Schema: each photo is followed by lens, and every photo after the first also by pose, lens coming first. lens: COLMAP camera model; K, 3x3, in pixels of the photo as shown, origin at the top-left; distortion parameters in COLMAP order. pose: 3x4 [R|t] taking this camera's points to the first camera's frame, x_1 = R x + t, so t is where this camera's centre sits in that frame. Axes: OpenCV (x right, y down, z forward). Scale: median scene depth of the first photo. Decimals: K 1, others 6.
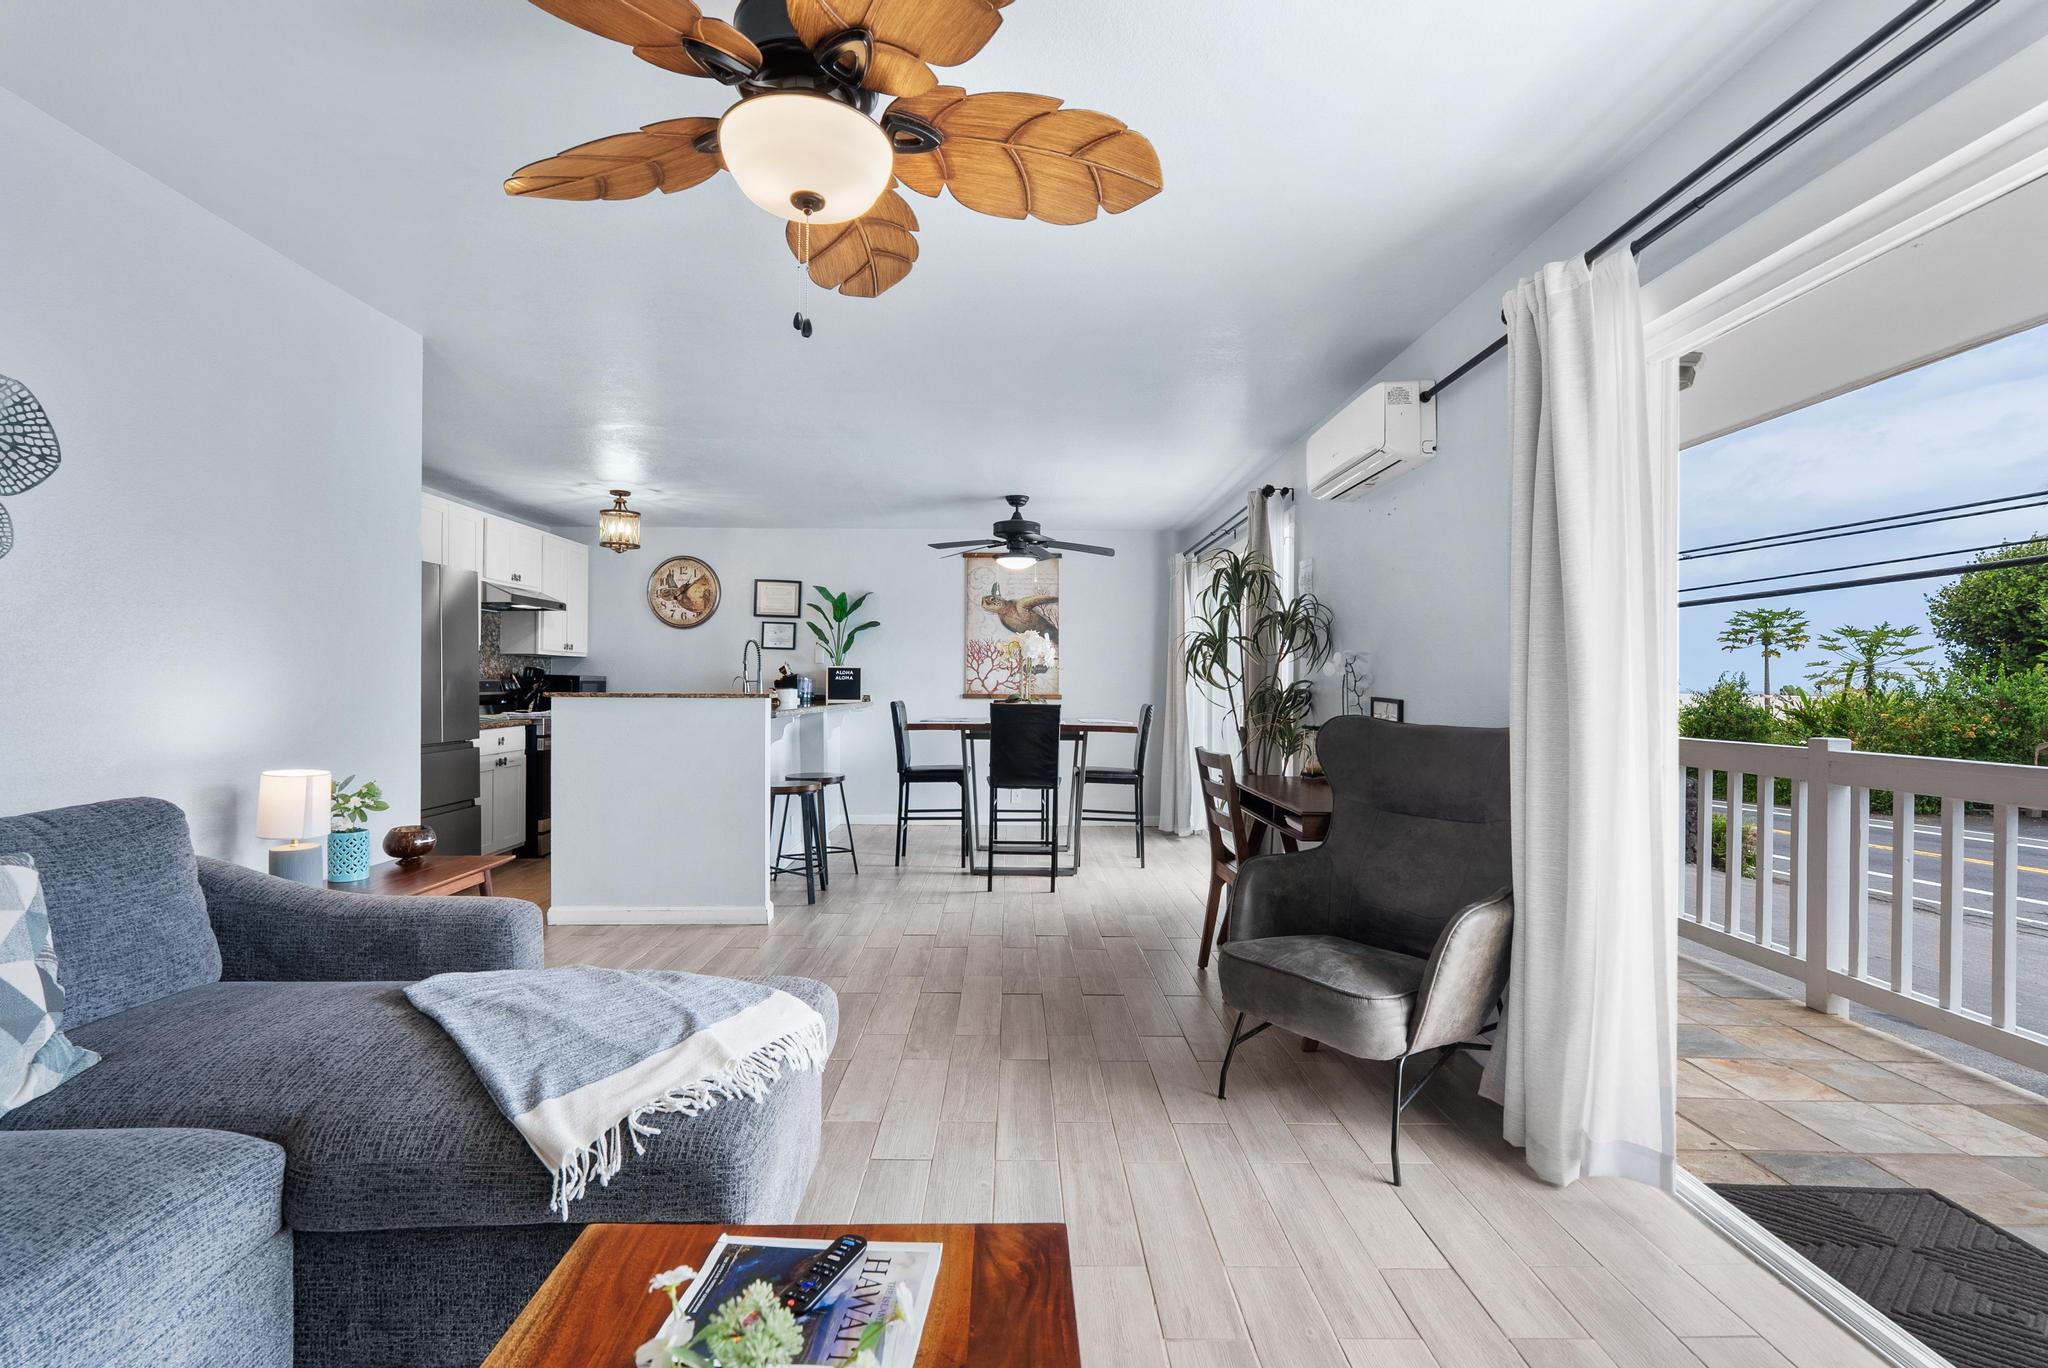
lens RADIAL K [[935.6, 0, 1025.3], [0, 935.6, 683.9], [0, 0, 1]] dist [-0.002273, -0.000036]
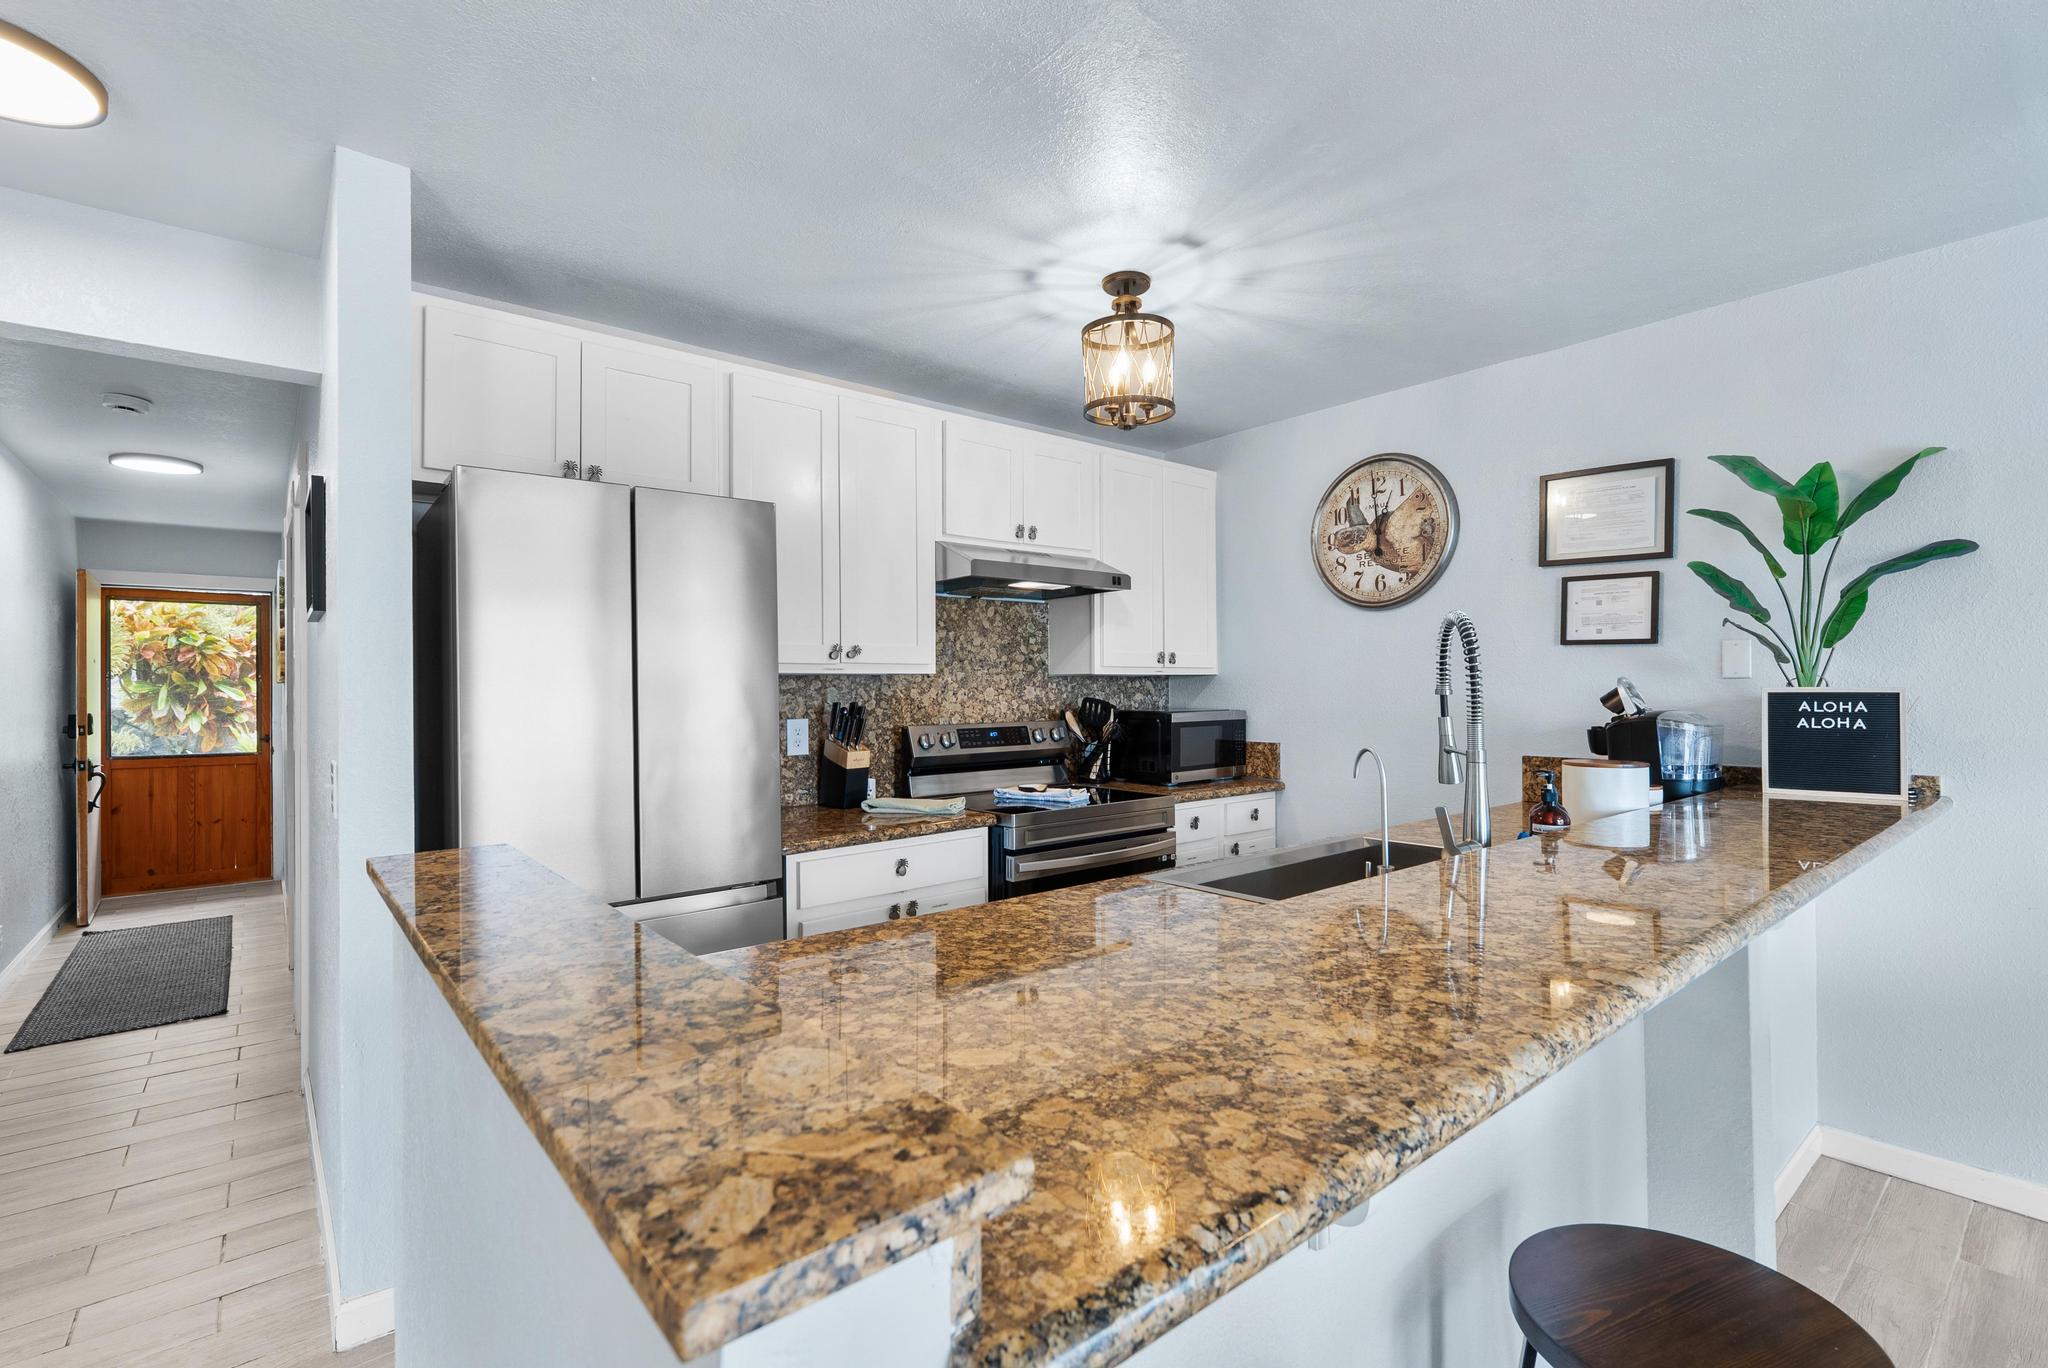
lens RADIAL K [[935.6, 0, 1024.6], [0, 935.6, 683.7], [0, 0, 1]] dist [-0.002273, -0.000036]
pose [[0.635649, -0.014829, -0.771836, -0.121249], [0.010381, 0.999889, -0.010661, -0.019491], [0.771908, -0.001235, 0.635733, 0.578819]]
